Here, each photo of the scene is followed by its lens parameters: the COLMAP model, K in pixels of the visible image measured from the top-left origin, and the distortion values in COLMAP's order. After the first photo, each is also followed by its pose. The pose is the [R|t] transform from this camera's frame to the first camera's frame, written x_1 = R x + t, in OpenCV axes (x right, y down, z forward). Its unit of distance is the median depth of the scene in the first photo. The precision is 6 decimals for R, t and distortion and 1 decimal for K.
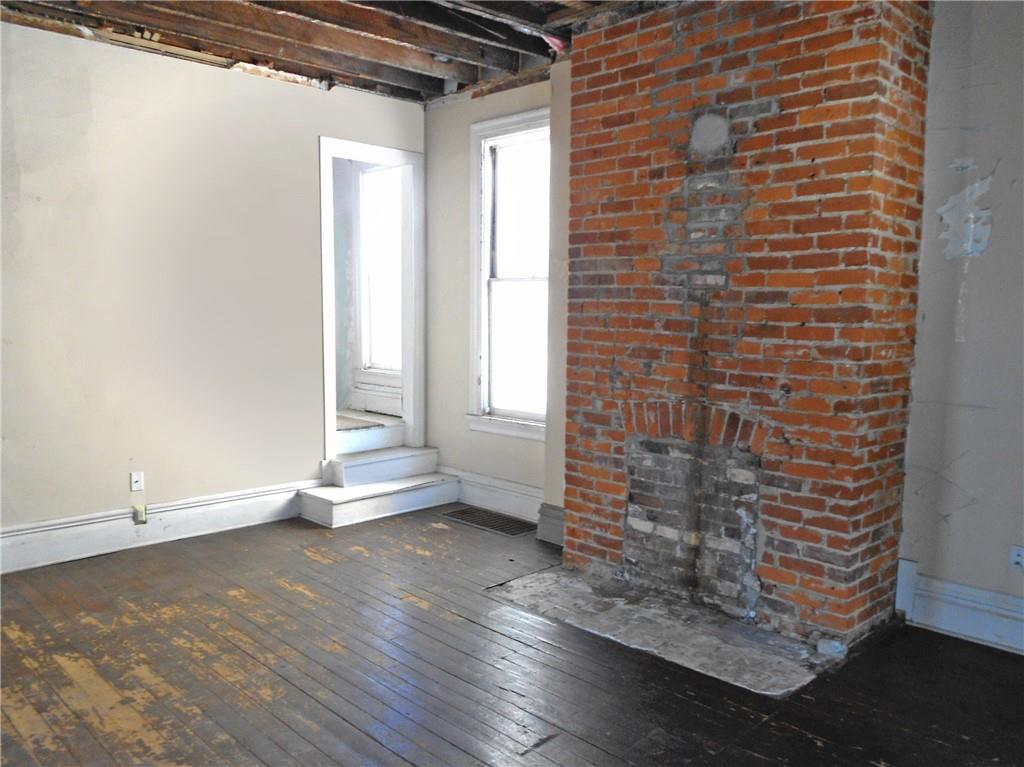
lens RADIAL K [[821.8, 0, 512.0], [0, 821.8, 390.6], [0, 0, 1]] dist [0.008242, -0.006270]
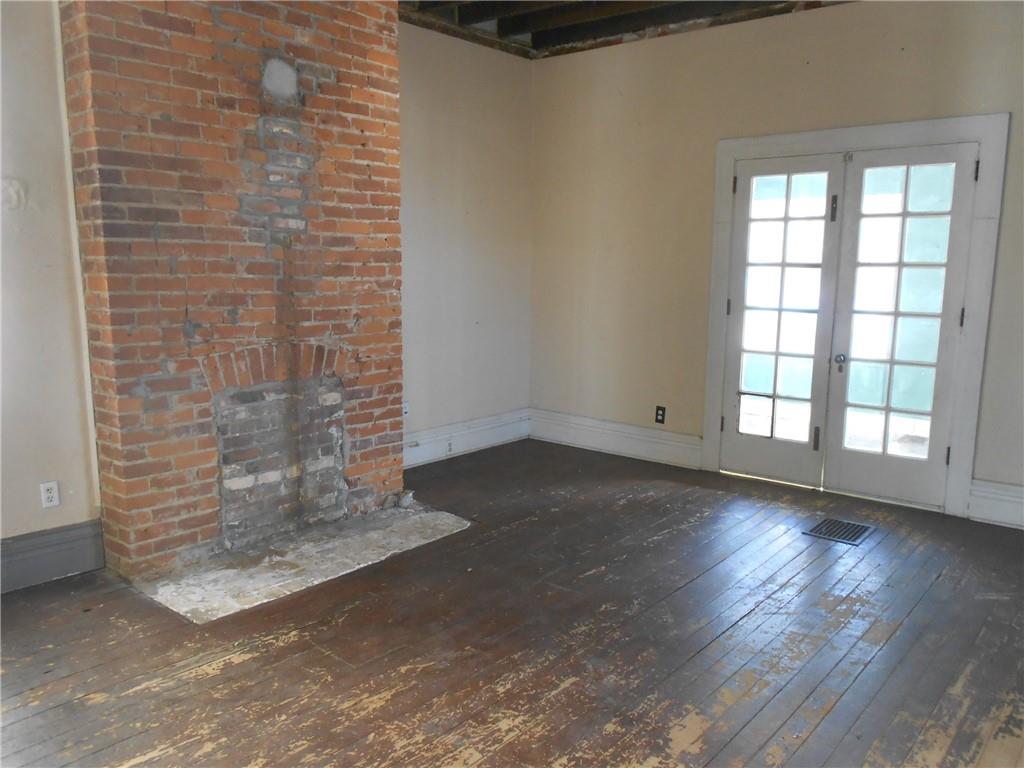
lens RADIAL K [[821.8, 0, 512.0], [0, 821.8, 391.1], [0, 0, 1]] dist [0.008242, -0.006270]
pose [[-0.106048, -0.172128, 0.979350, -0.853897], [0.088742, 0.979335, 0.181735, -0.090885], [-0.990393, 0.106182, -0.088582, 0.834686]]
